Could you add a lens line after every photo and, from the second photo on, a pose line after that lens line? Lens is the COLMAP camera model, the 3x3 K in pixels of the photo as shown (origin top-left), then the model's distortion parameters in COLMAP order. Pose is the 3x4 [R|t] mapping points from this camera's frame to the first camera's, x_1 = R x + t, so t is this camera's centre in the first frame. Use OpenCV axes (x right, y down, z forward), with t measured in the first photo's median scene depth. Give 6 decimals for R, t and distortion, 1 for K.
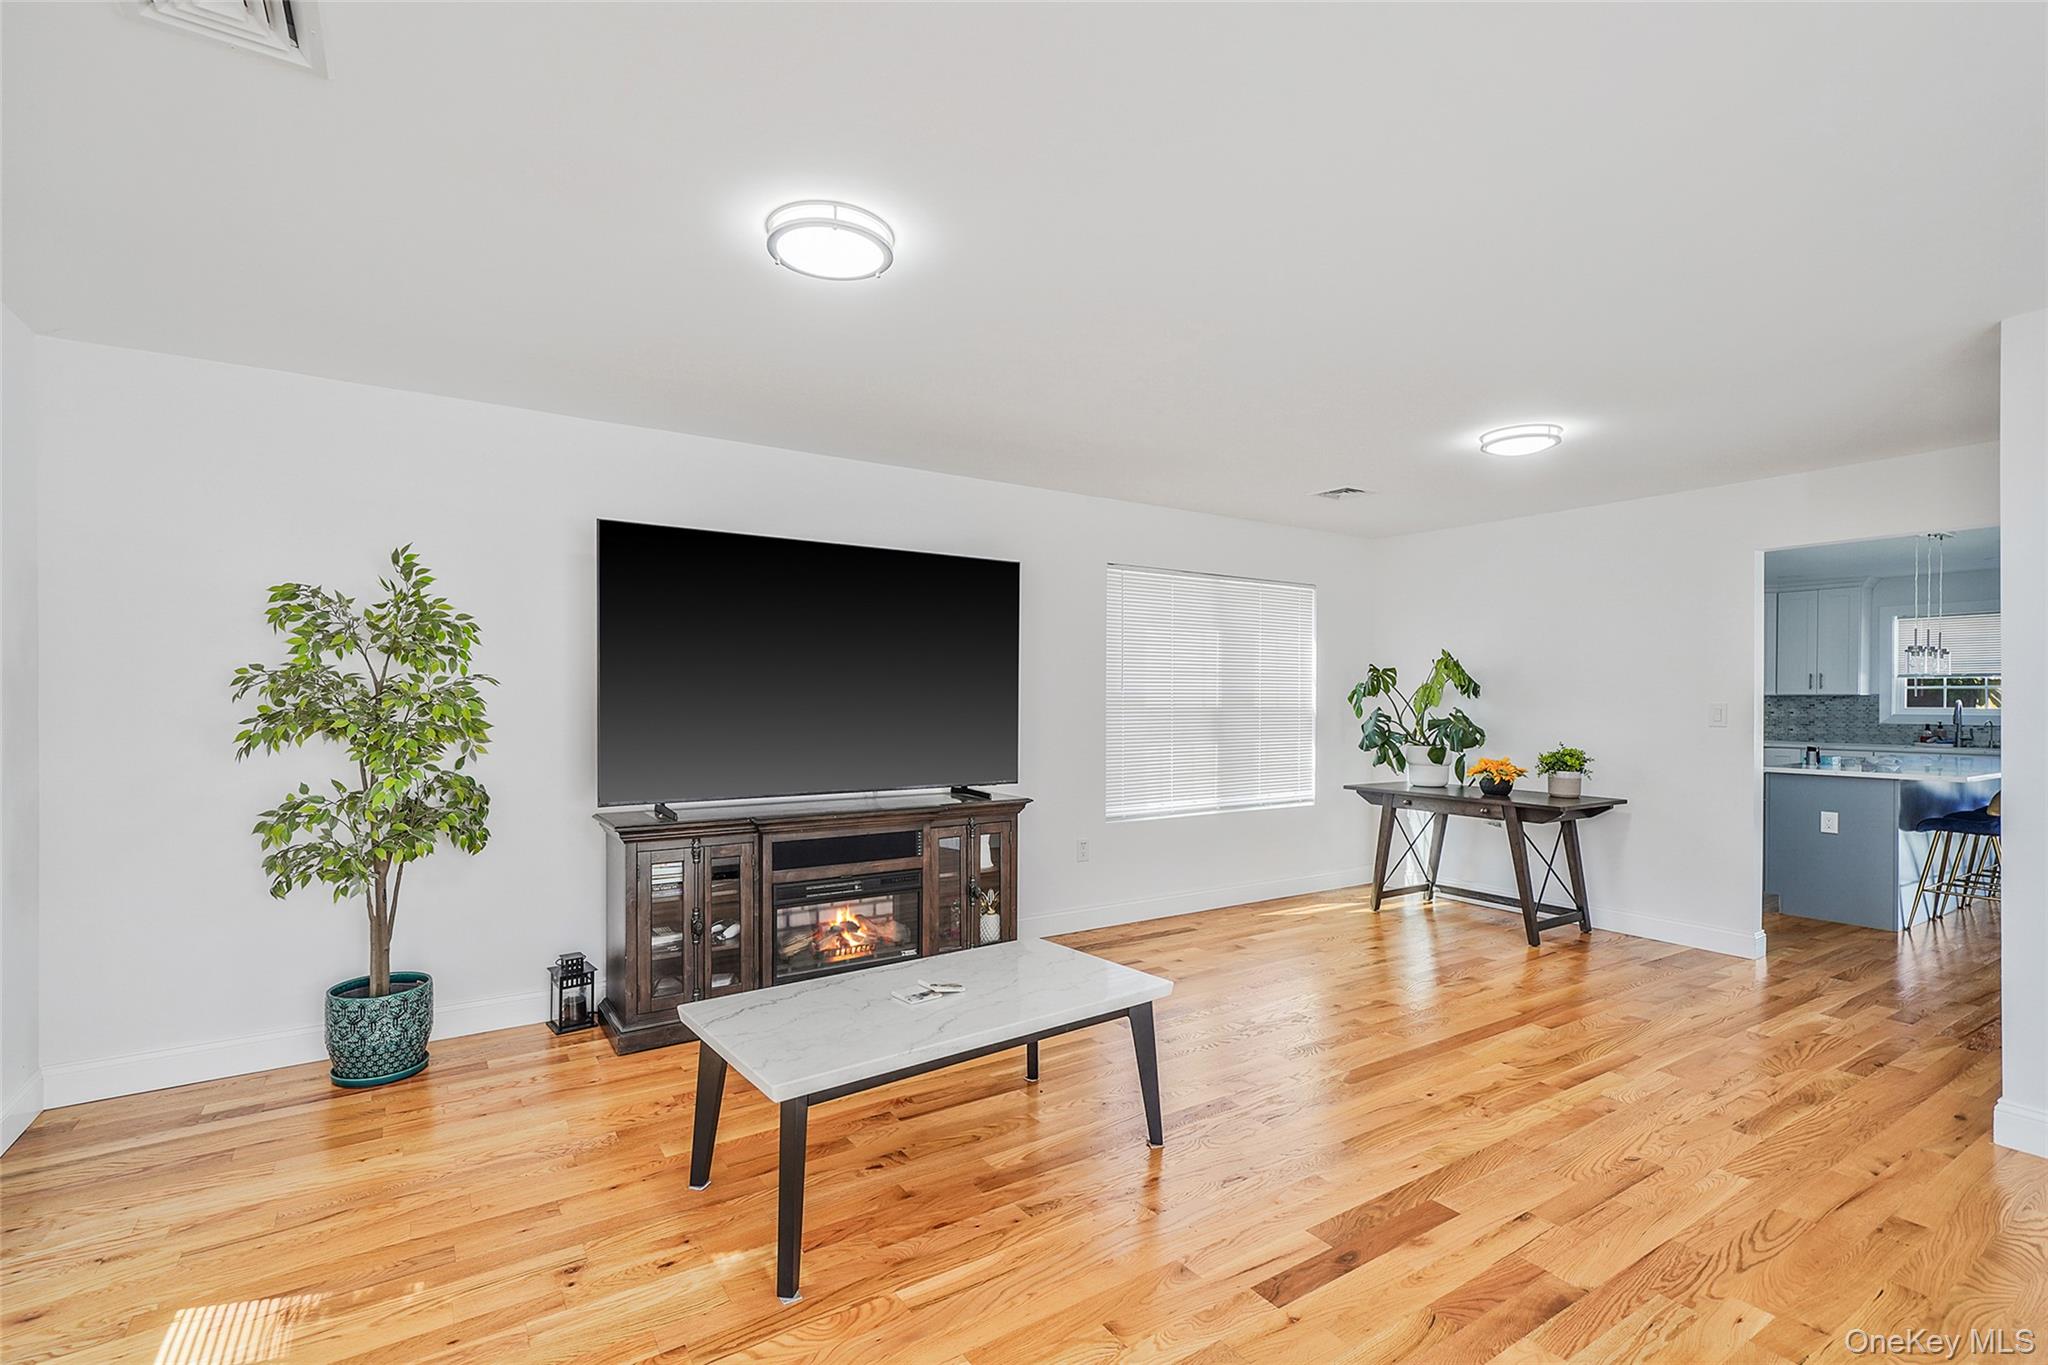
lens RADIAL K [[939.4, 0, 1020.4], [0, 939.4, 695.8], [0, 0, 1]] dist [-0.000267, 0.009057]
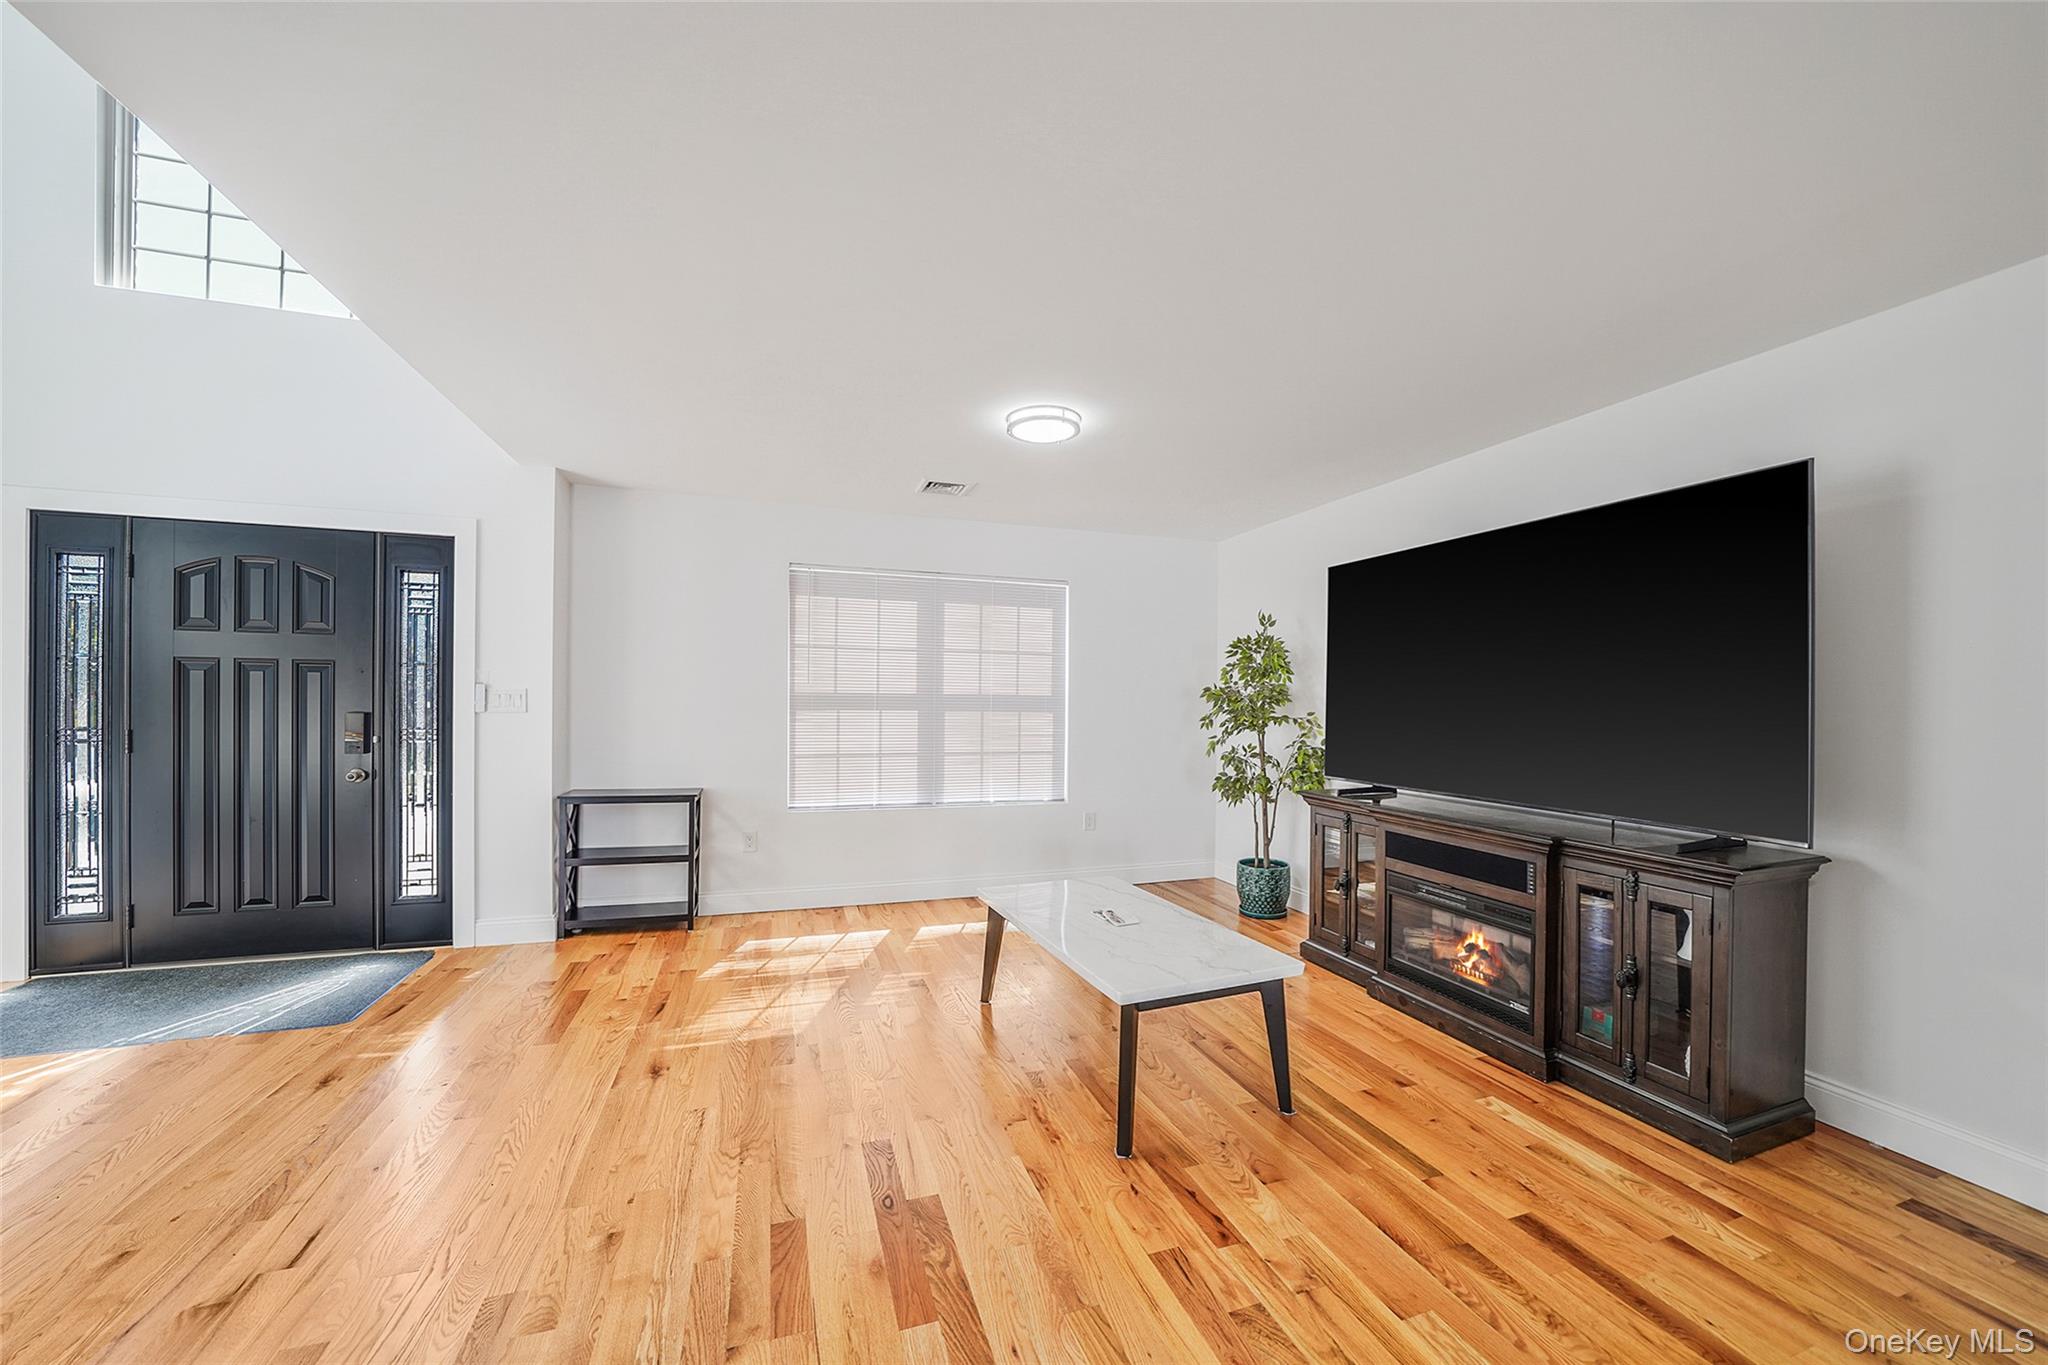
lens RADIAL K [[743.8, 0, 1018.6], [0, 743.8, 697.7], [0, 0, 1]] dist [-0.016492, 0.000159]
pose [[-0.258888, -0.008384, -0.965871, 0.479995], [-0.008660, 0.999942, -0.006359, 0.008071], [0.965868, 0.006718, -0.258946, 0.575734]]
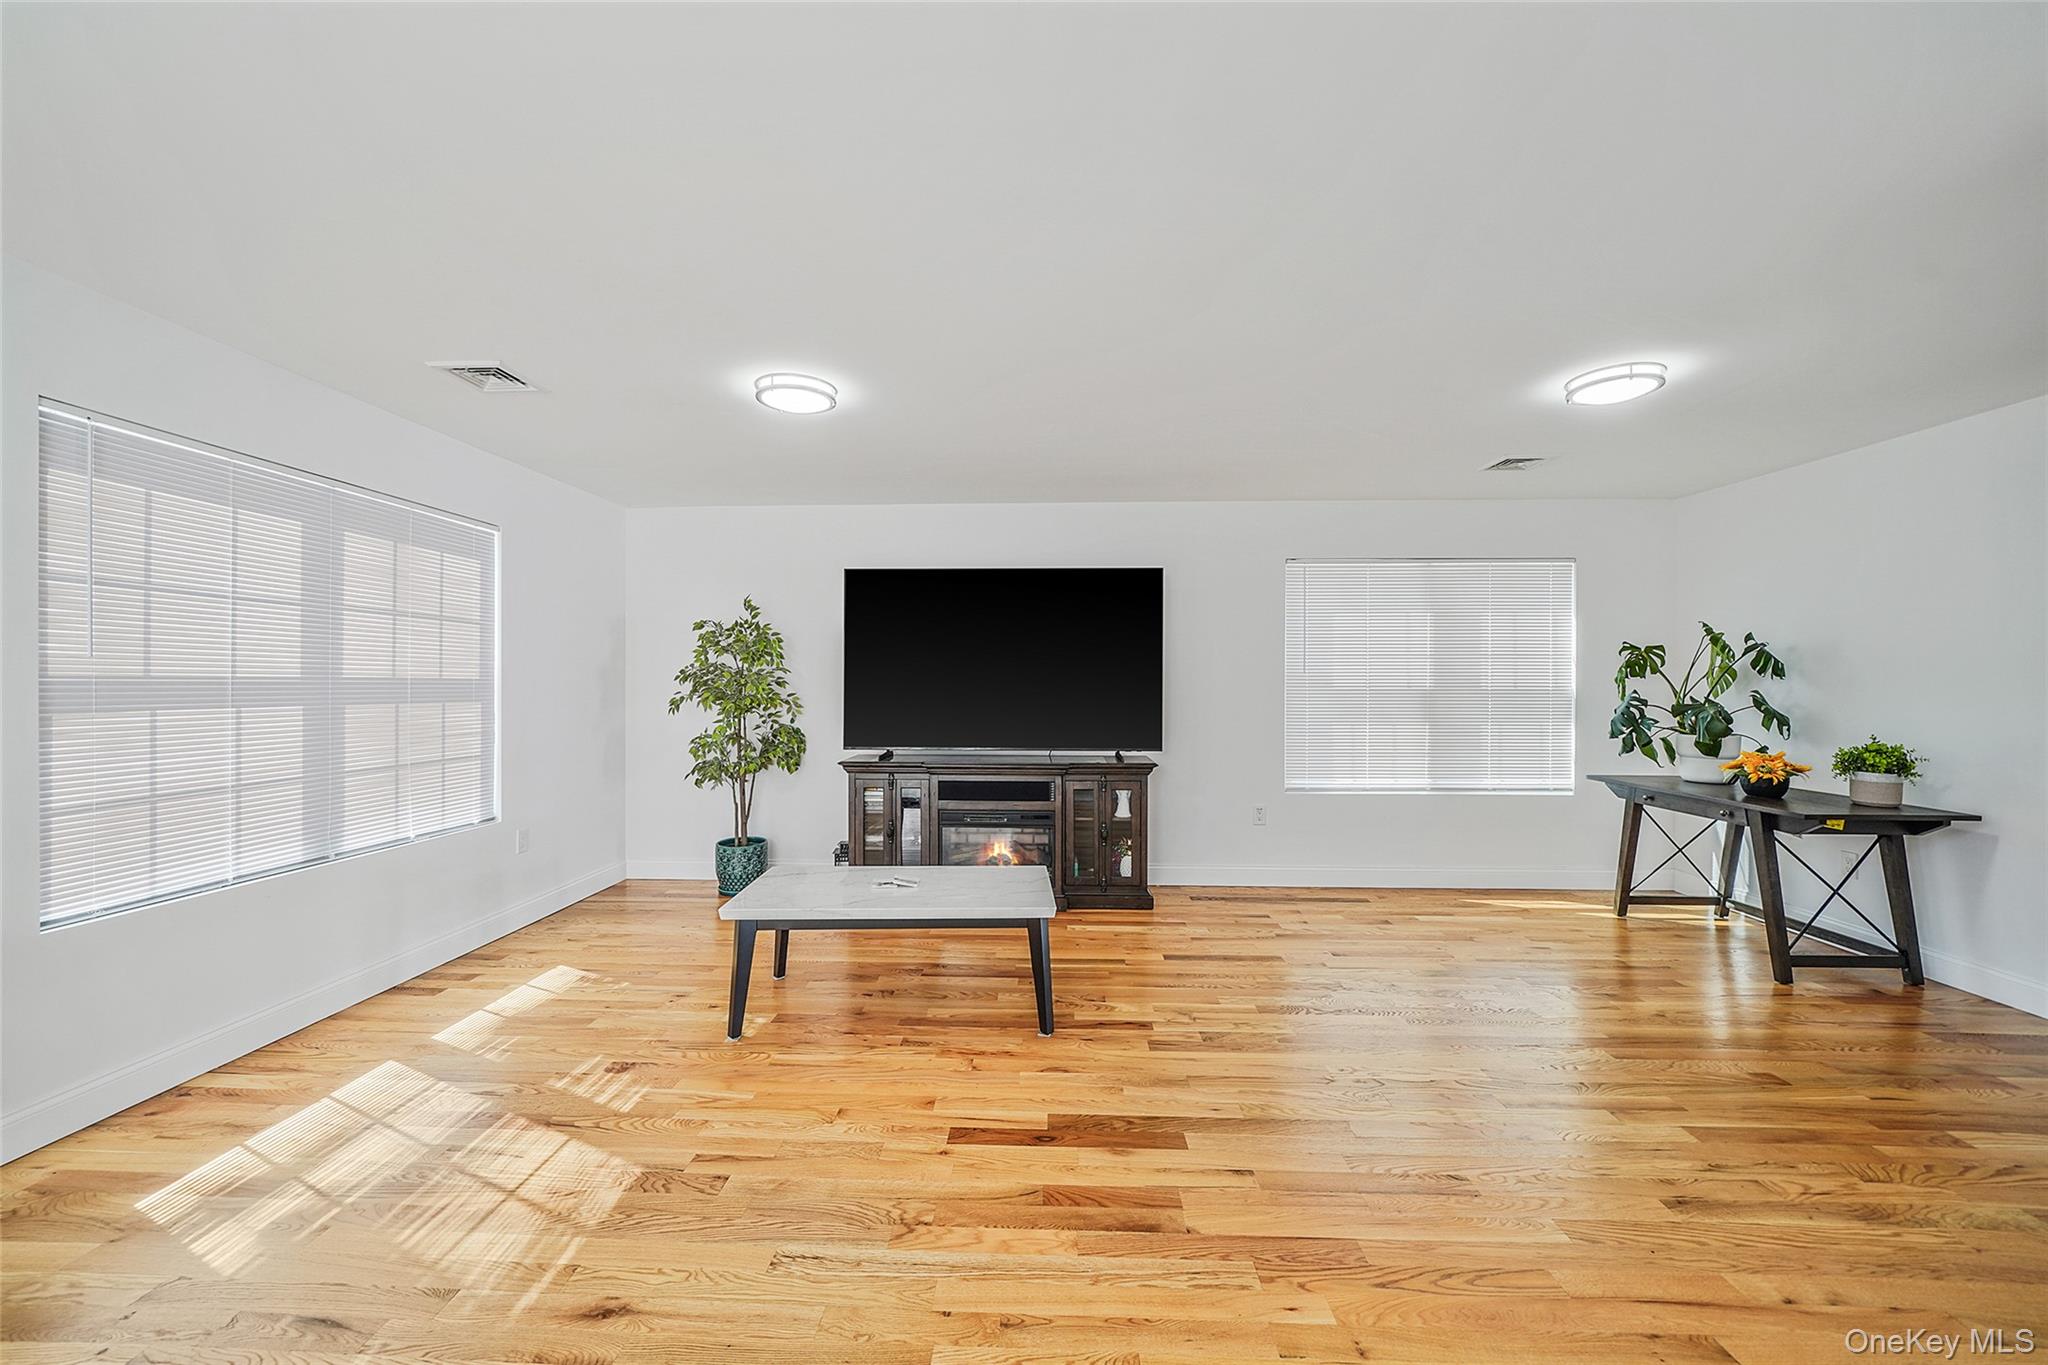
lens RADIAL K [[778.0, 0, 1020.2], [0, 778.0, 685.3], [0, 0, 1]] dist [-0.017004, 0.003752]
pose [[0.809715, -0.000890, -0.586823, 0.383754], [0.003152, 0.999991, 0.002833, 0.004480], [0.586815, -0.004144, 0.809710, 0.075093]]
